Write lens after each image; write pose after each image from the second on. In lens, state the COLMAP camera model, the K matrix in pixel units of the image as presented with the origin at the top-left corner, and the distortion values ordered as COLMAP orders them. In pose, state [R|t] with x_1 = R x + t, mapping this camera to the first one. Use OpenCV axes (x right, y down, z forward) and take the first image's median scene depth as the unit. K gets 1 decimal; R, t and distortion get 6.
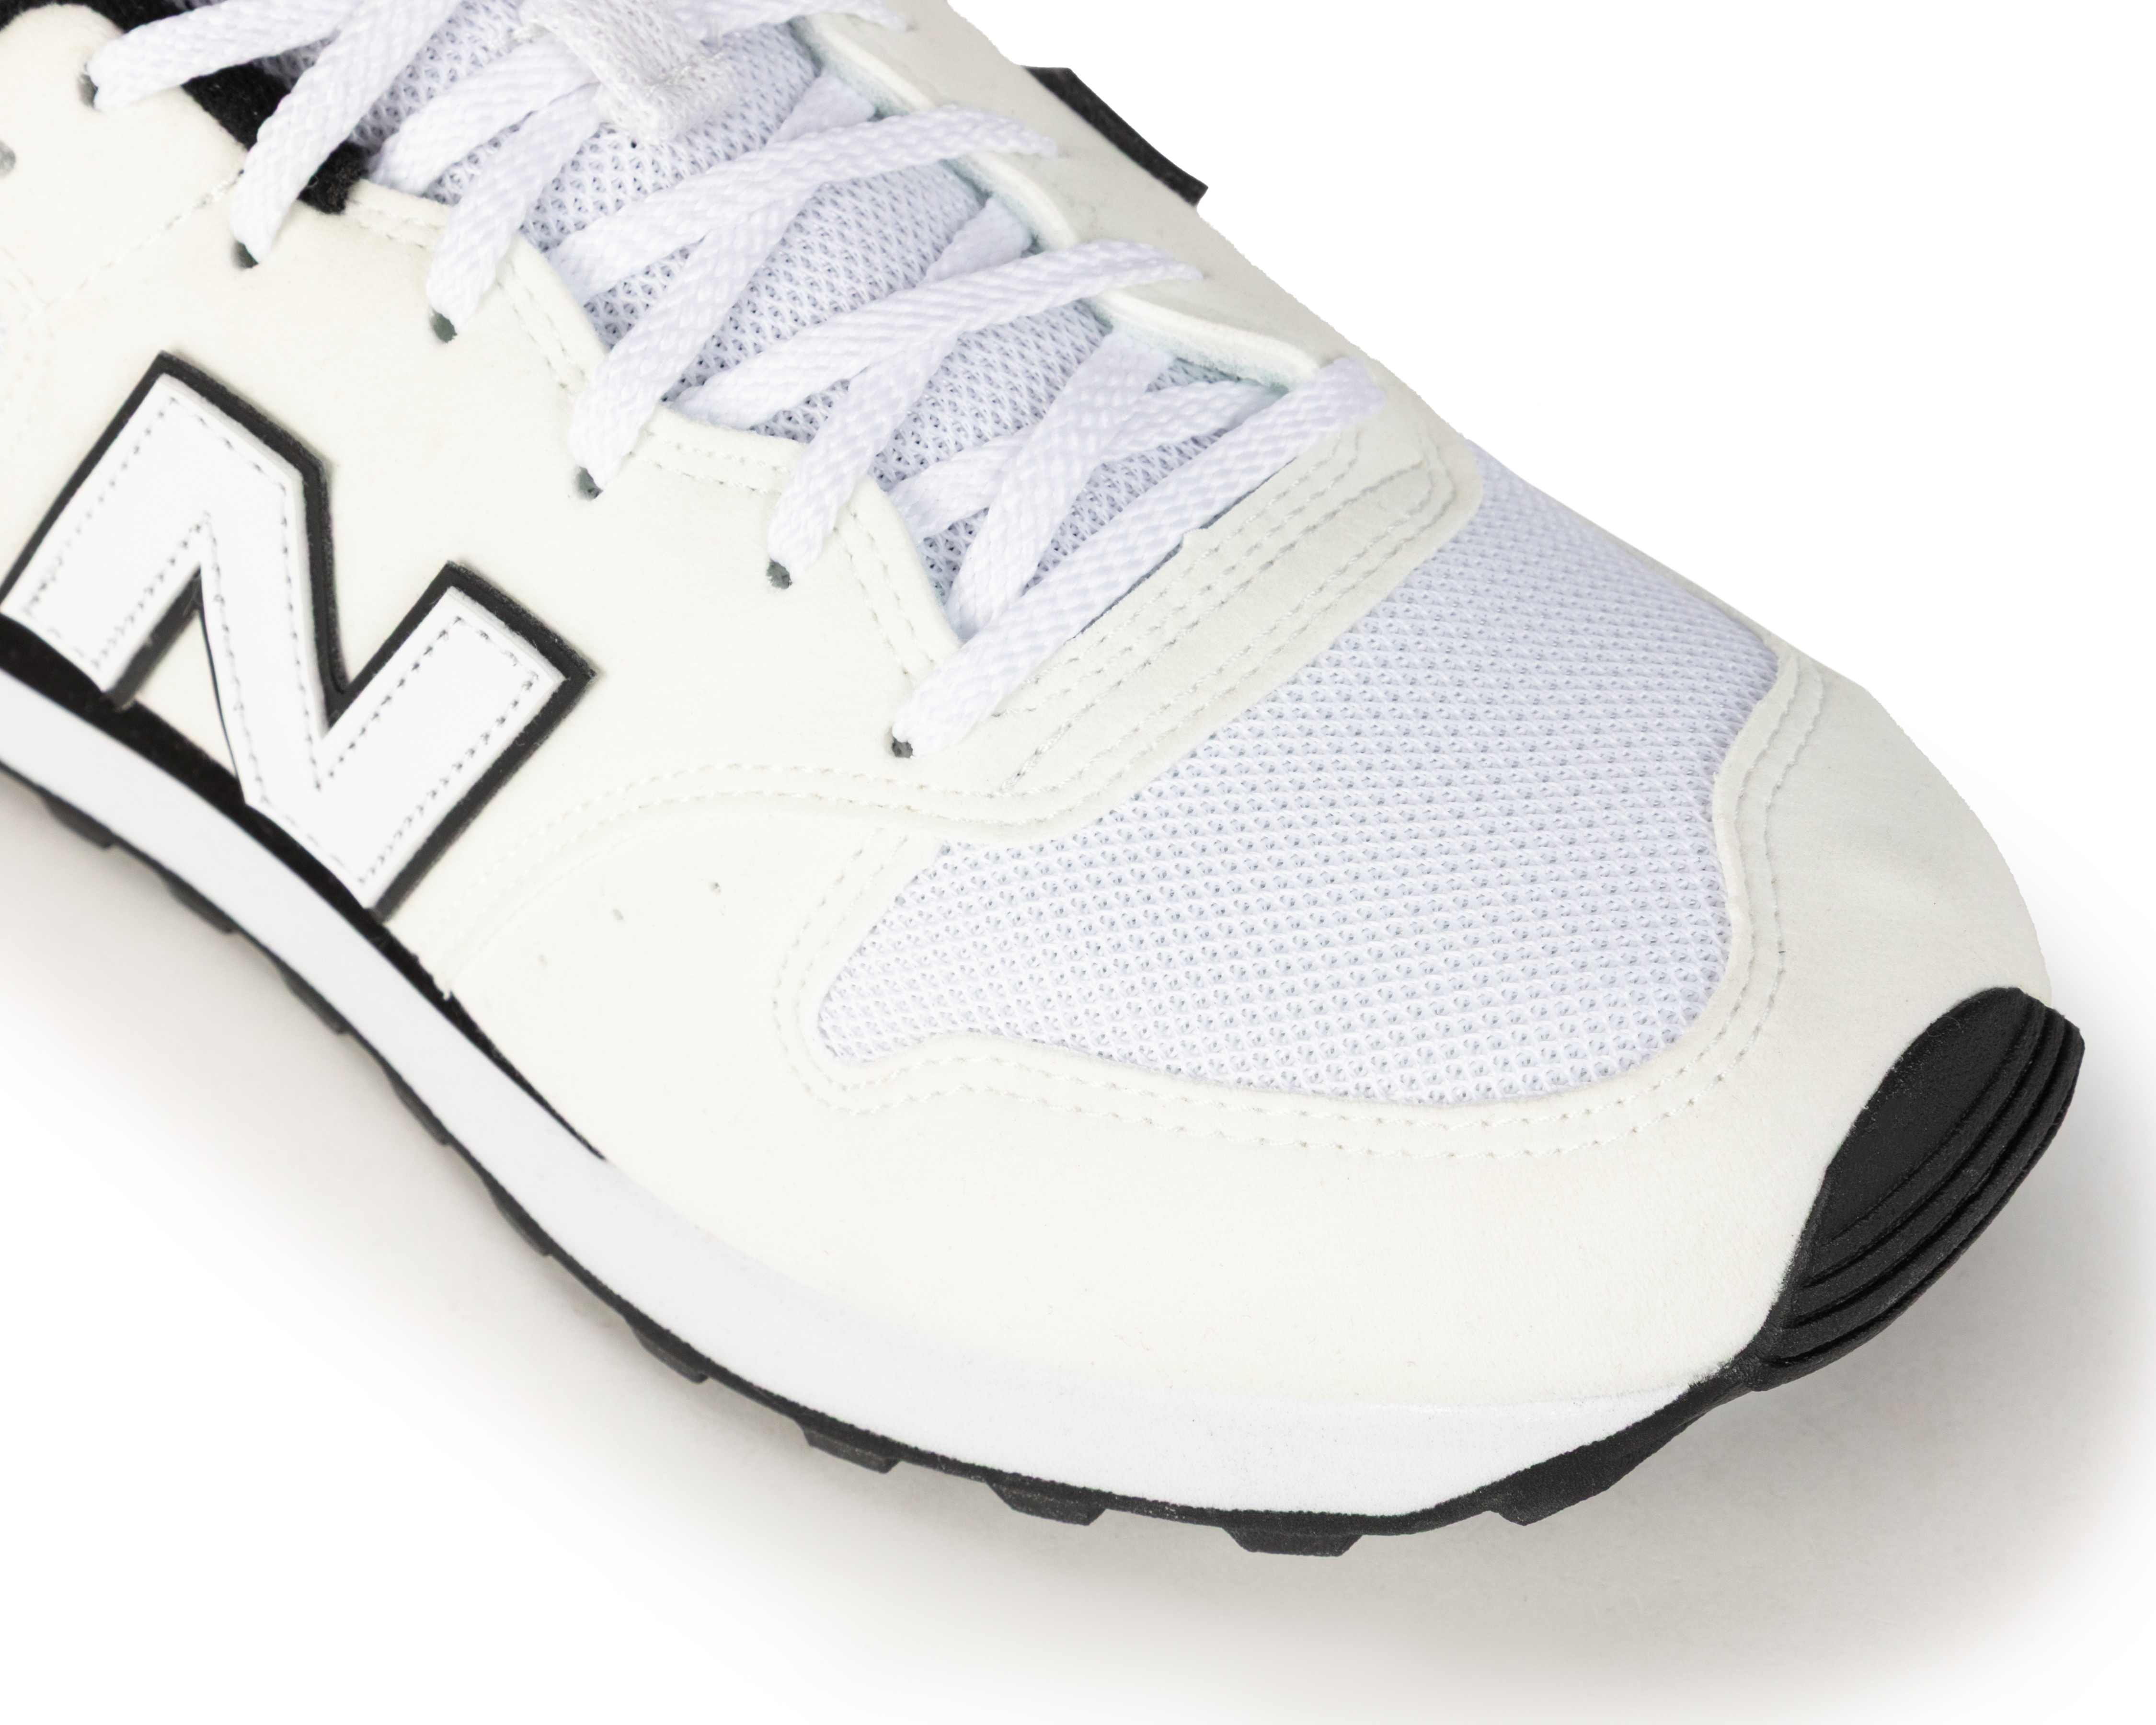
lens RADIAL K [[4587.3, 0, 1091.7], [0, 4587.3, 864.1], [0, 0, 1]] dist [-0.141861, 0.000000]
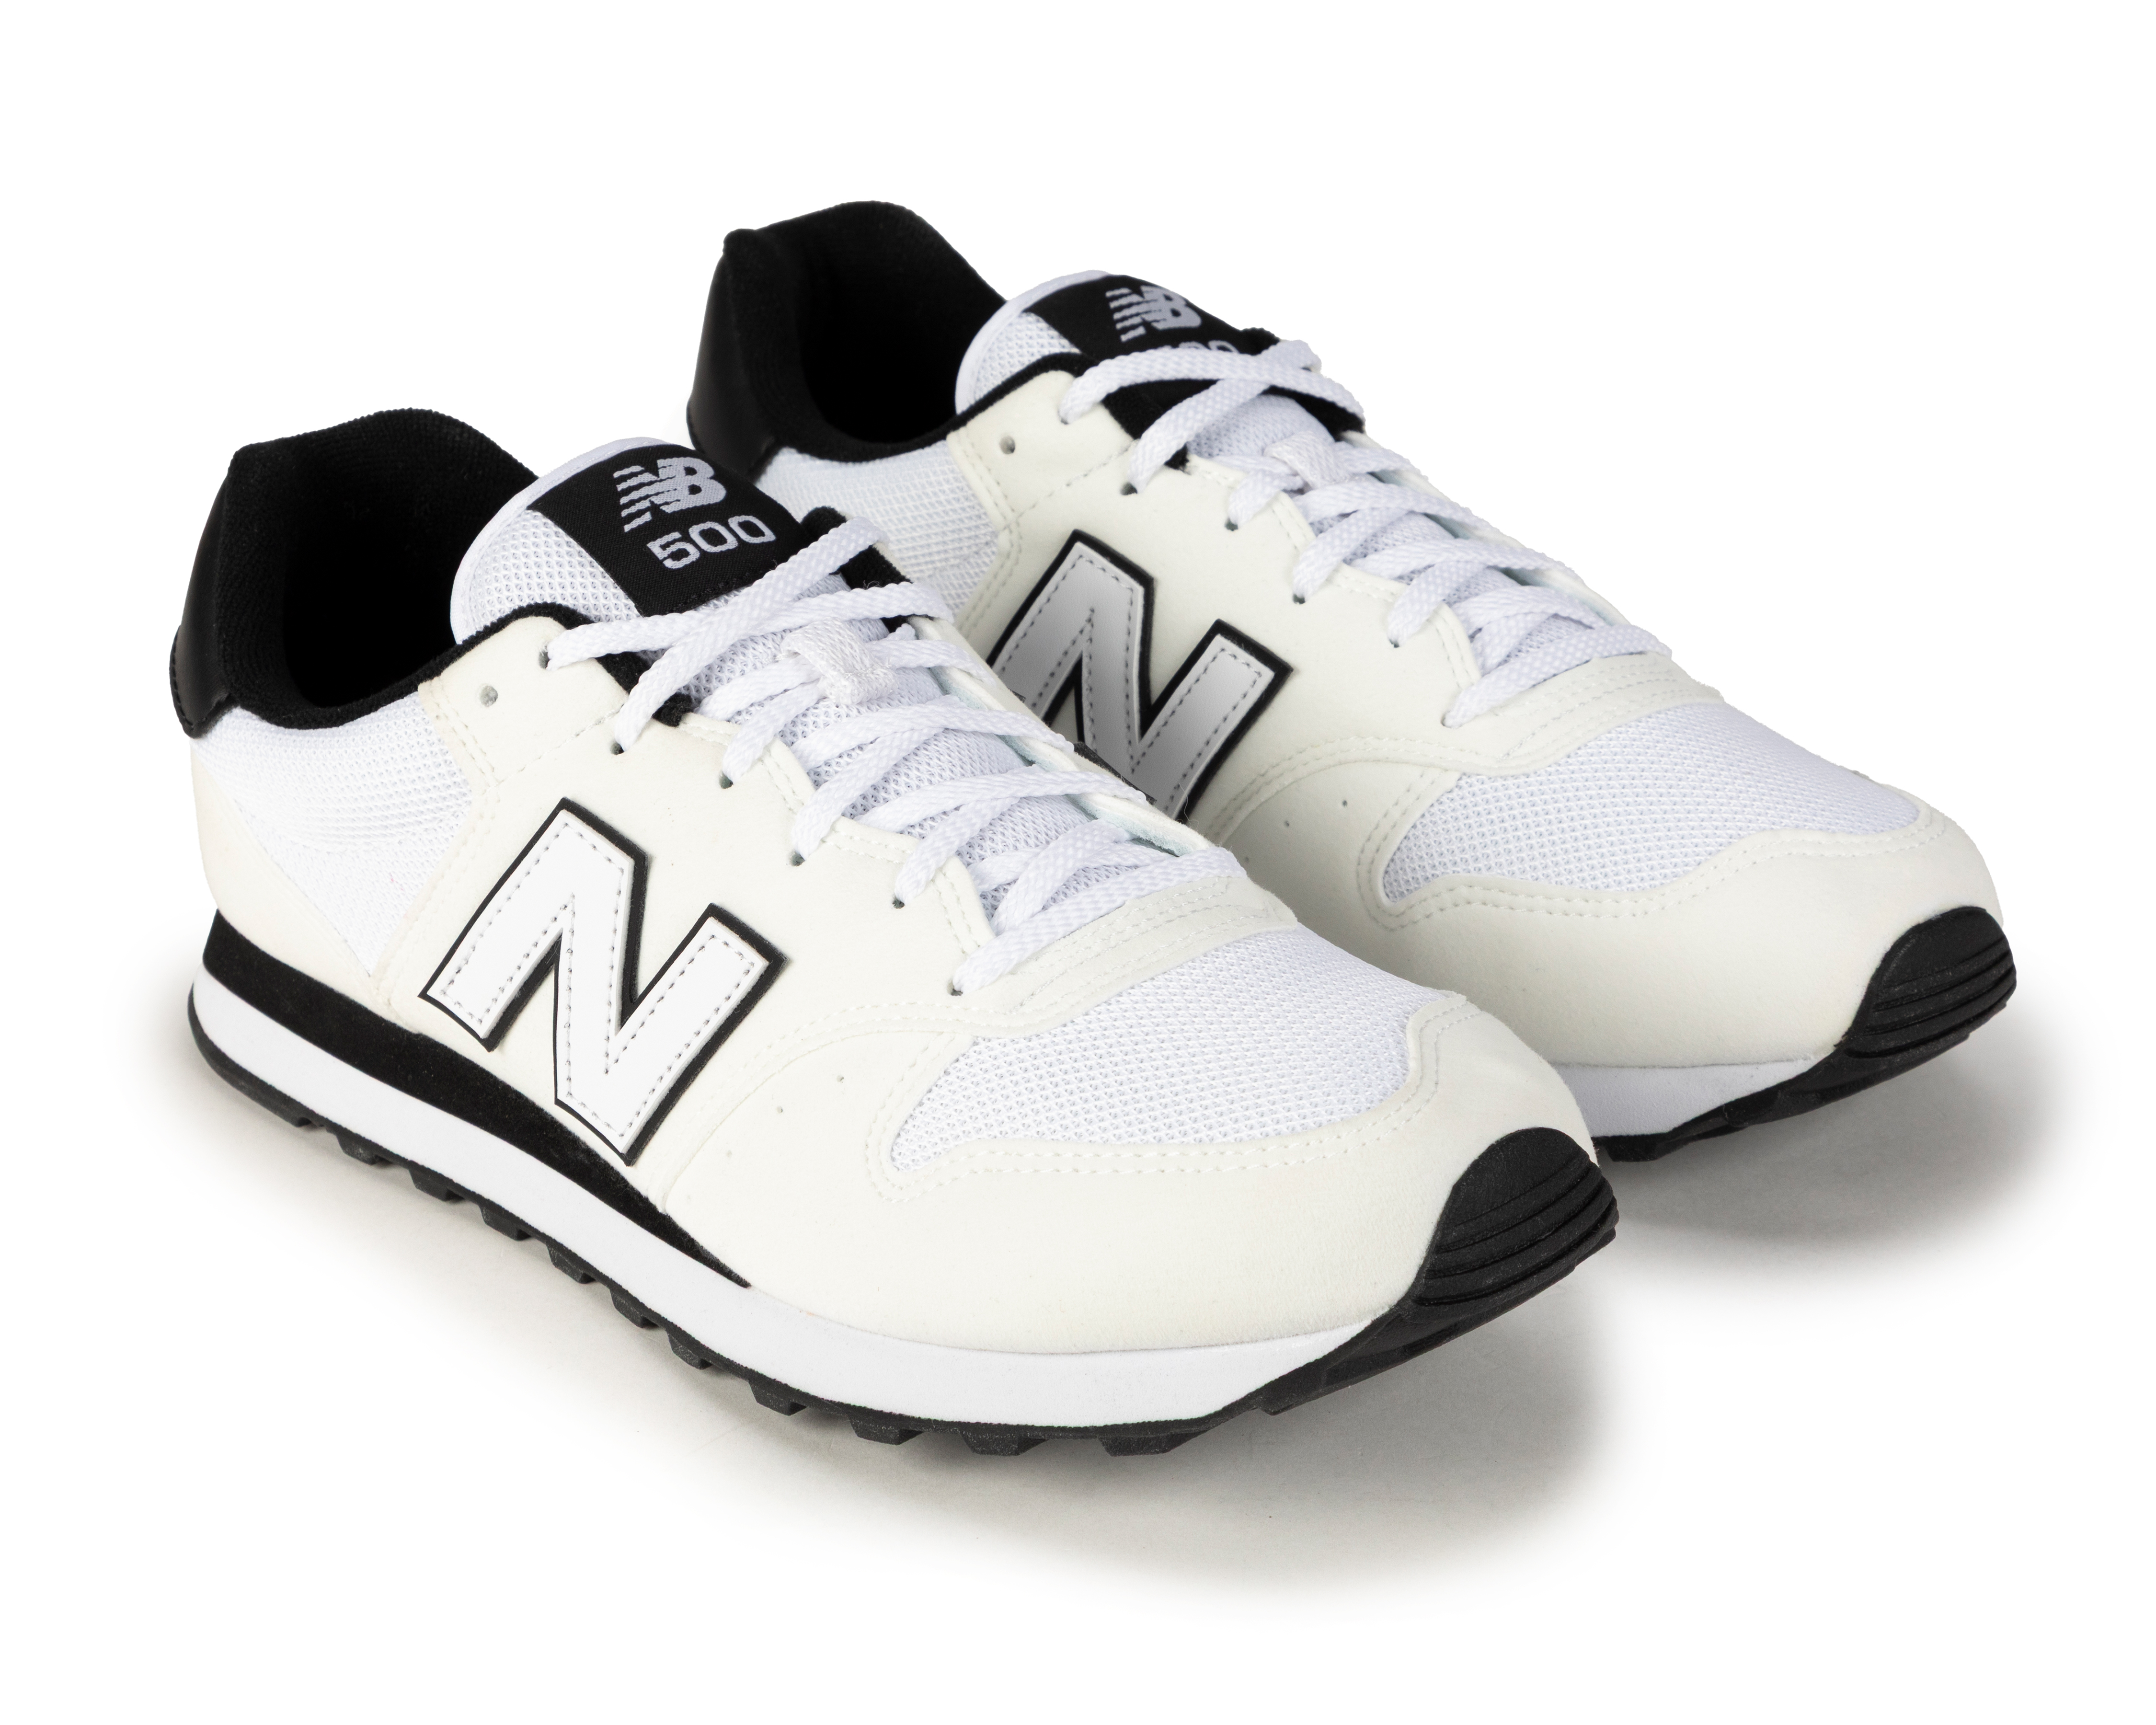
lens RADIAL K [[4523.8, 0, 1075.5], [0, 4523.8, 860.8], [0, 0, 1]] dist [-0.351108, 0.000000]
pose [[0.995606, 0.089414, -0.027803, 0.048007], [-0.092210, 0.884579, -0.457185, 0.717967], [-0.016285, 0.457740, 0.888937, -0.576574]]
